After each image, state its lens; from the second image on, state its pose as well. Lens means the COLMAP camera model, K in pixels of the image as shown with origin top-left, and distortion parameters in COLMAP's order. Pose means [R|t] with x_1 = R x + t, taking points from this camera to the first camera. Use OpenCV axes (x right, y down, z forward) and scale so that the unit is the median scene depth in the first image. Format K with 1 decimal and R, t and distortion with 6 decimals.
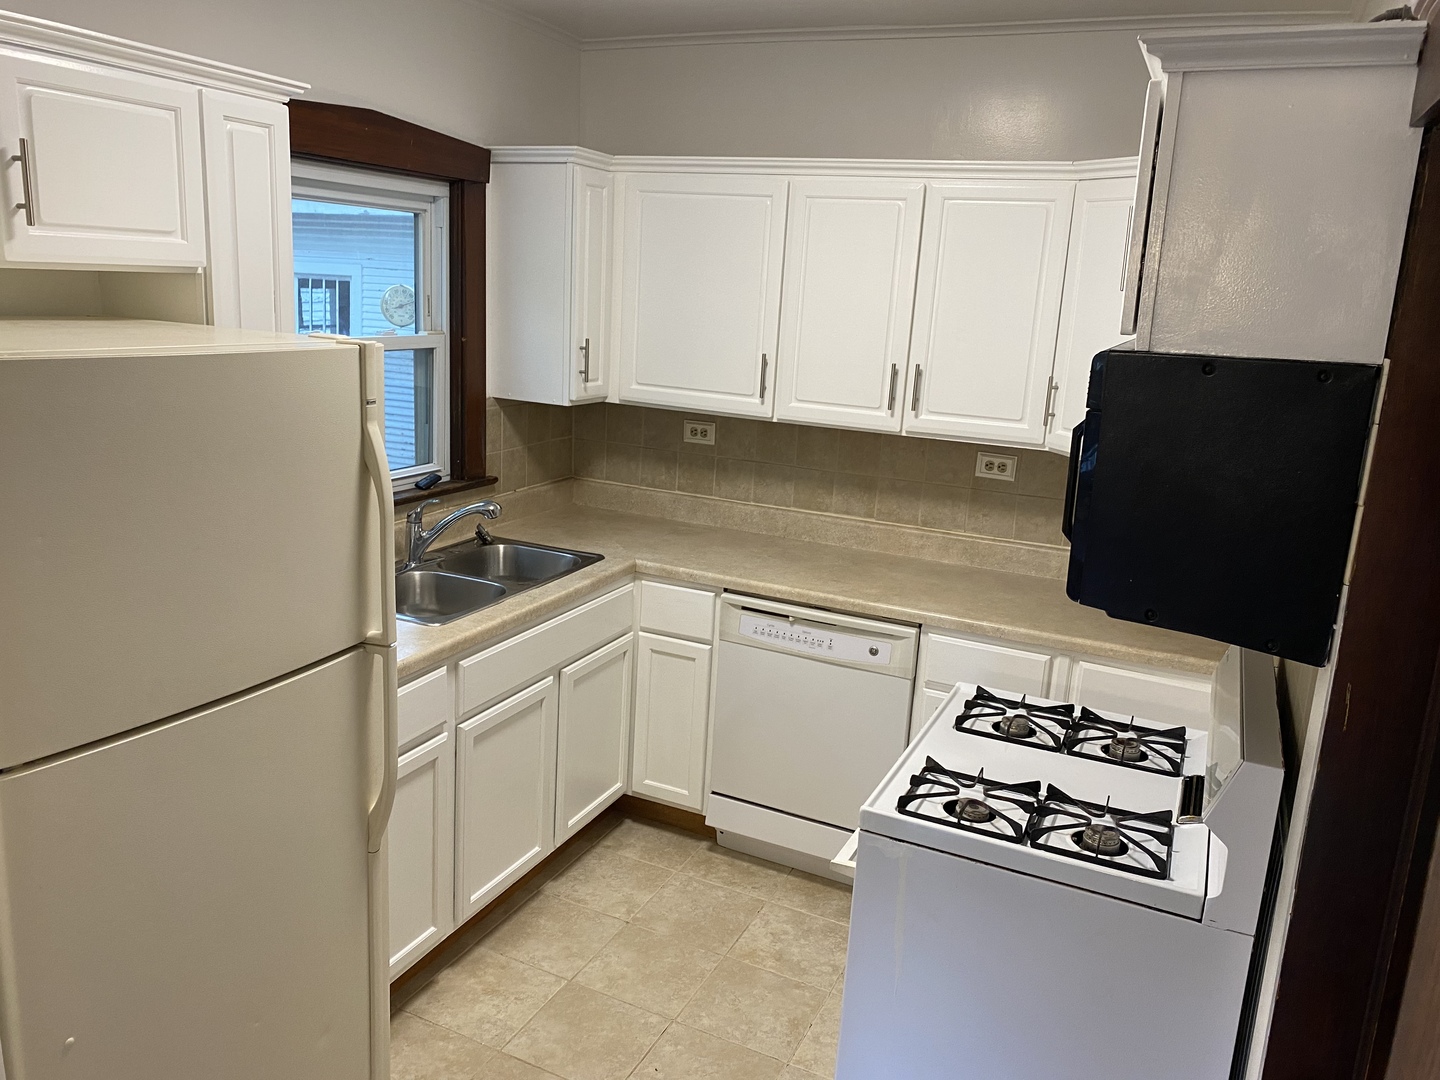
lens RADIAL K [[1088.0, 0, 730.4], [0, 1088.0, 553.1], [0, 0, 1]] dist [0.017720, -0.020023]
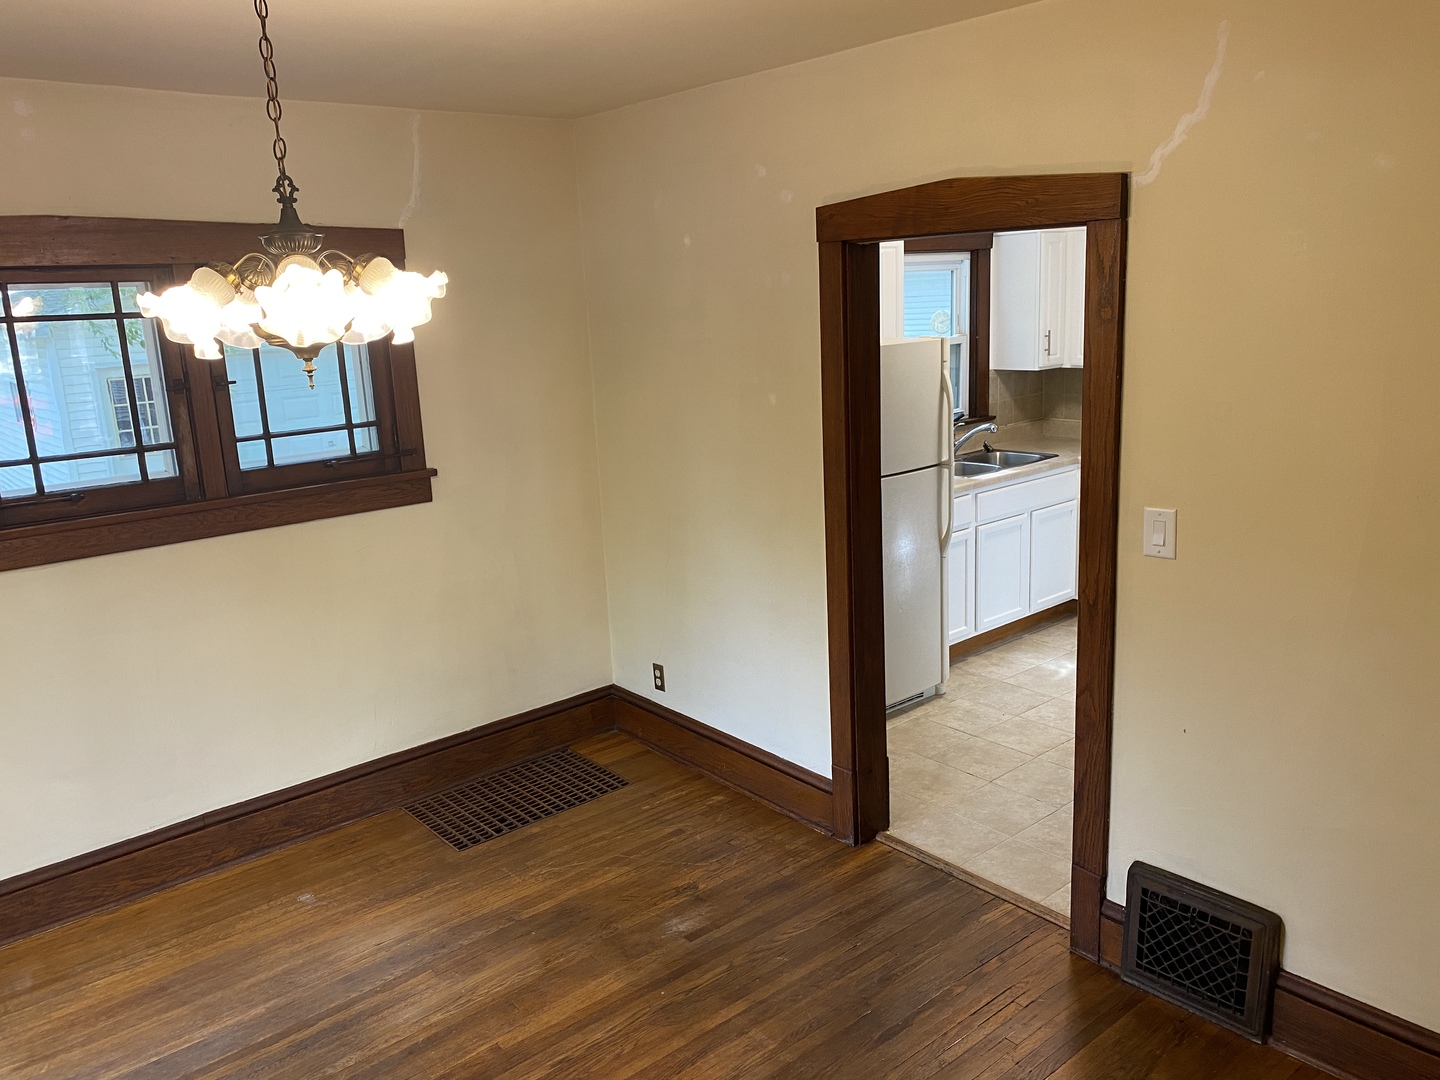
lens RADIAL K [[1088.0, 0, 711.3], [0, 1088.0, 544.9], [0, 0, 1]] dist [0.017720, -0.020023]
pose [[0.895132, -0.002214, -0.445797, 0.157674], [-0.005512, 0.999856, -0.016034, 0.172481], [0.445768, 0.016810, 0.894991, -0.772675]]
